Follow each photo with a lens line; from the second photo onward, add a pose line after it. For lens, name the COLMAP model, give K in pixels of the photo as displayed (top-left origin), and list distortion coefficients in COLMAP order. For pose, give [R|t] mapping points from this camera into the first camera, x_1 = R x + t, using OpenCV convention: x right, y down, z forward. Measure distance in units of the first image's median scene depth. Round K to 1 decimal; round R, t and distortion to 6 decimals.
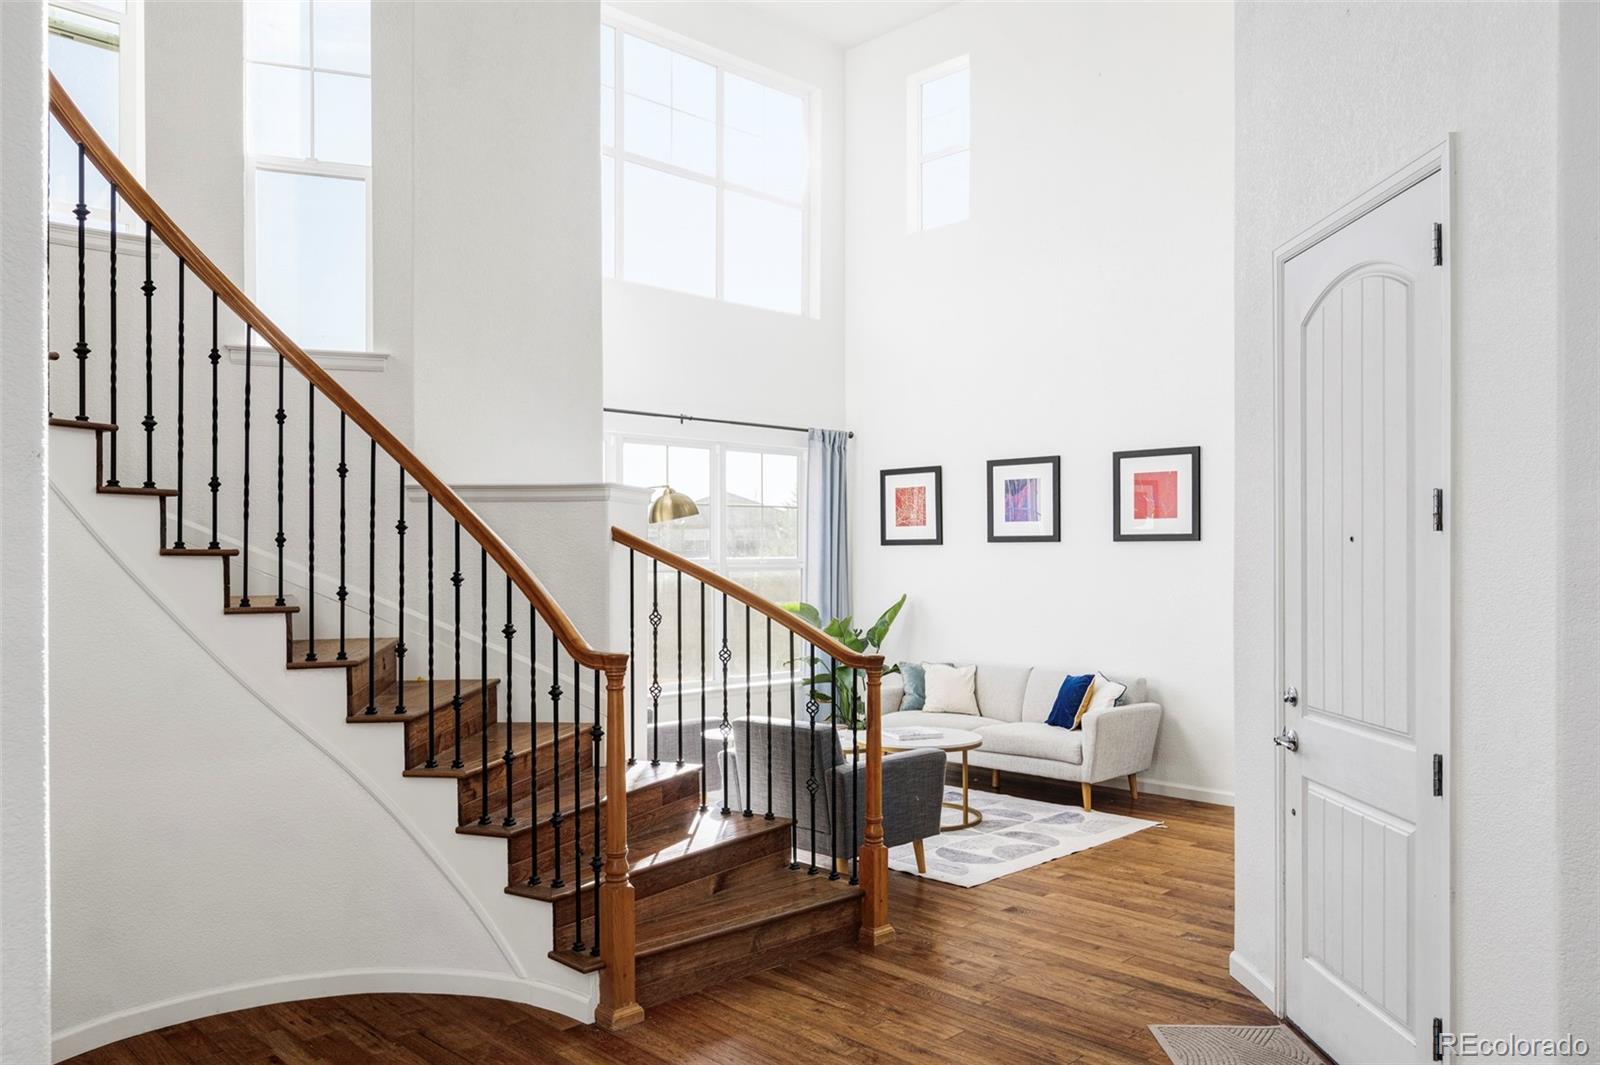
lens RADIAL K [[1150.5, 0, 790.2], [0, 1150.5, 566.7], [0, 0, 1]] dist [0.004910, 0.003260]
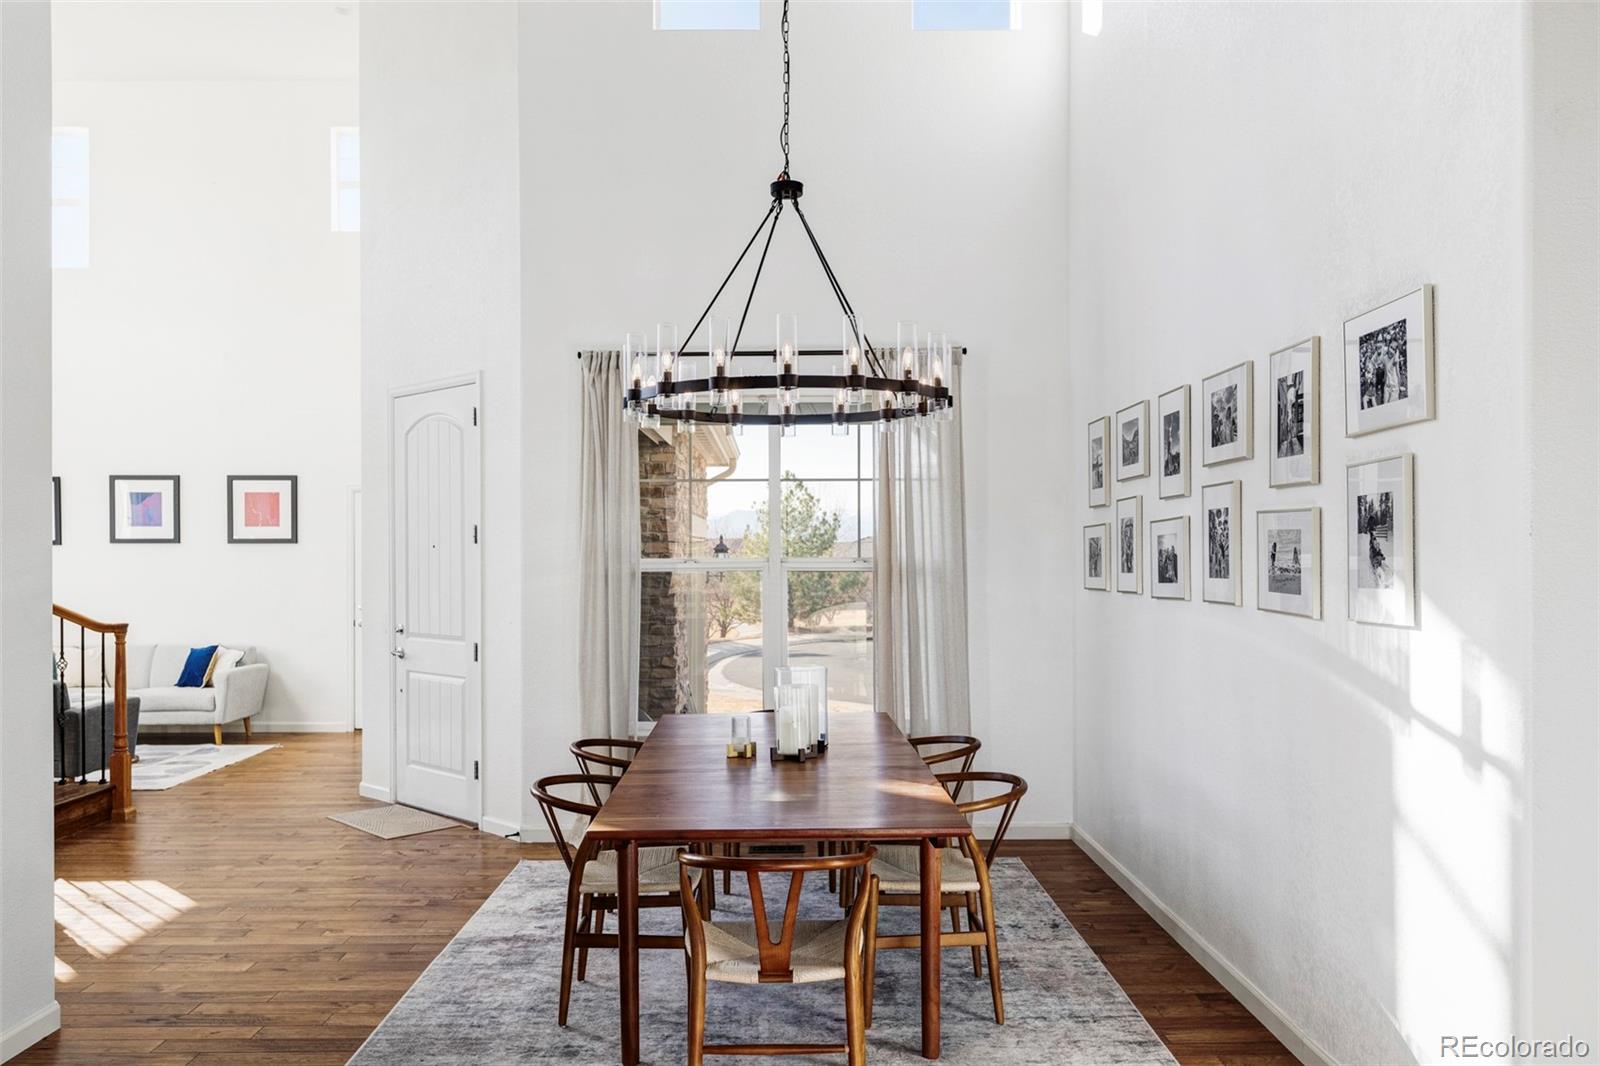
lens RADIAL K [[1222.9, 0, 800.0], [0, 1222.9, 542.4], [0, 0, 1]] dist [-0.005107, -0.005745]
pose [[0.682738, 0.007911, 0.730620, -0.297795], [0.006366, 0.999839, -0.016774, 0.004165], [-0.730636, 0.016104, 0.682578, -0.433911]]
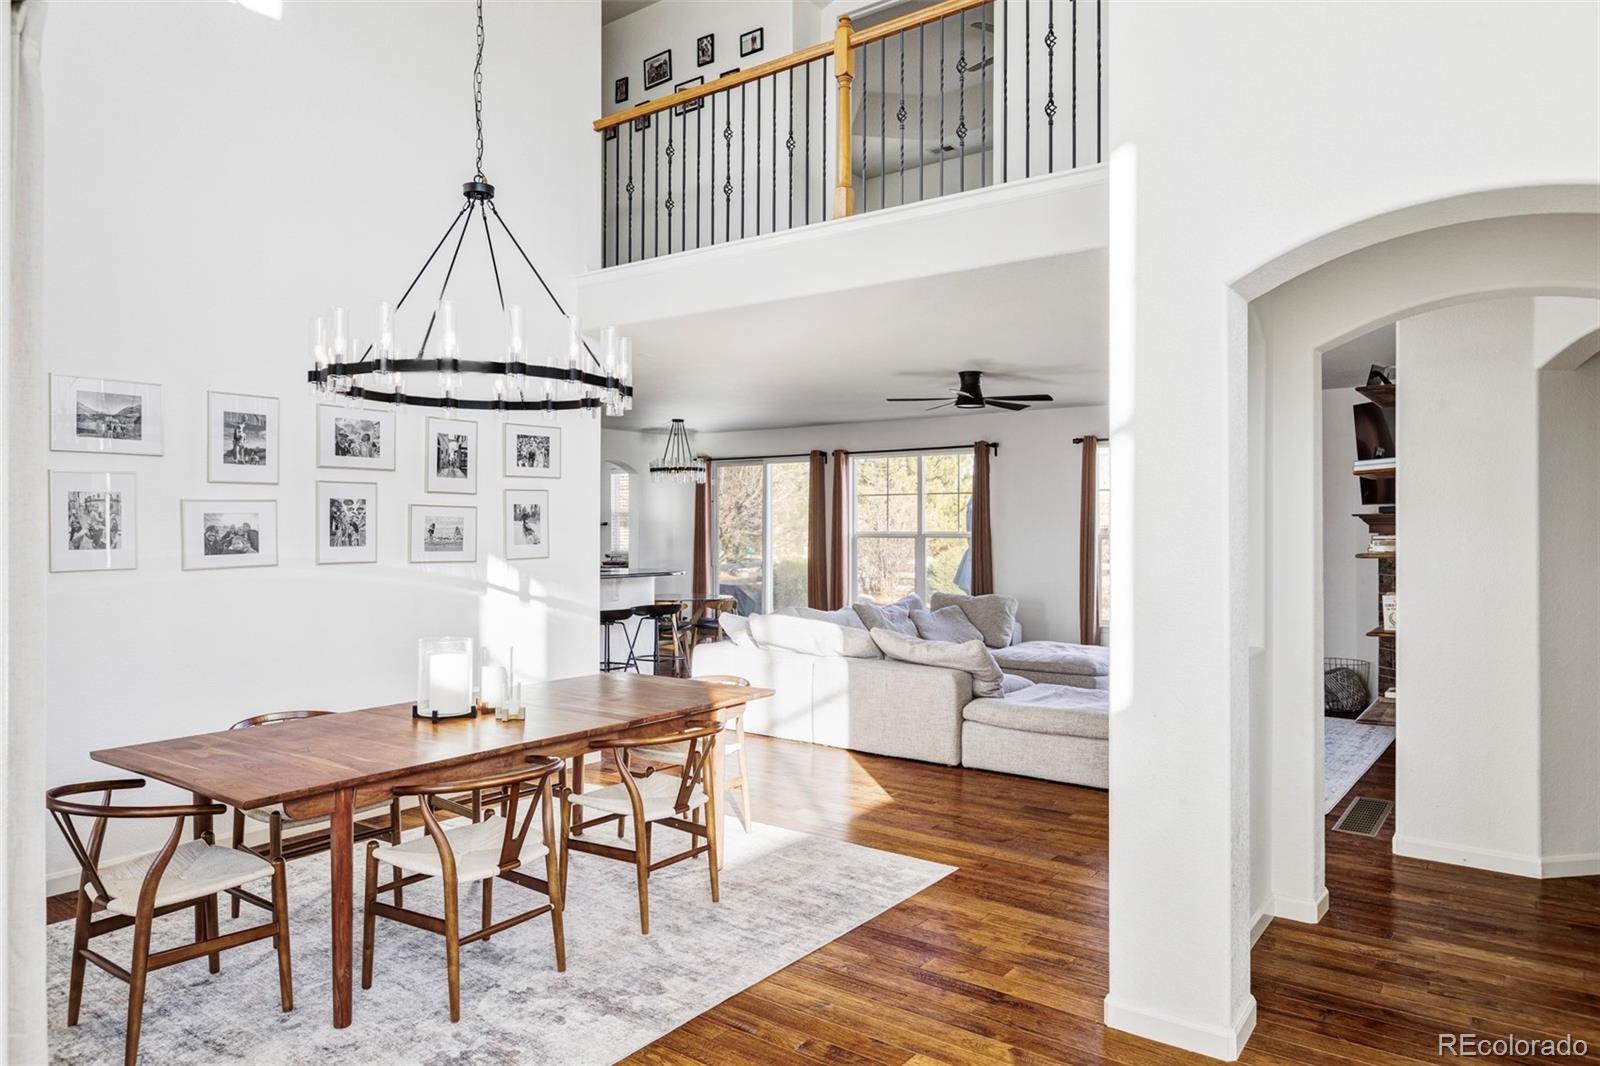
lens RADIAL K [[1056.6, 0, 798.4], [0, 1056.6, 531.3], [0, 0, 1]] dist [0.000107, -0.000001]
pose [[-0.983989, 0.000975, -0.178224, 0.271092], [-0.000991, 0.999940, 0.010942, -0.010999], [0.178224, 0.010944, -0.983929, 1.104442]]
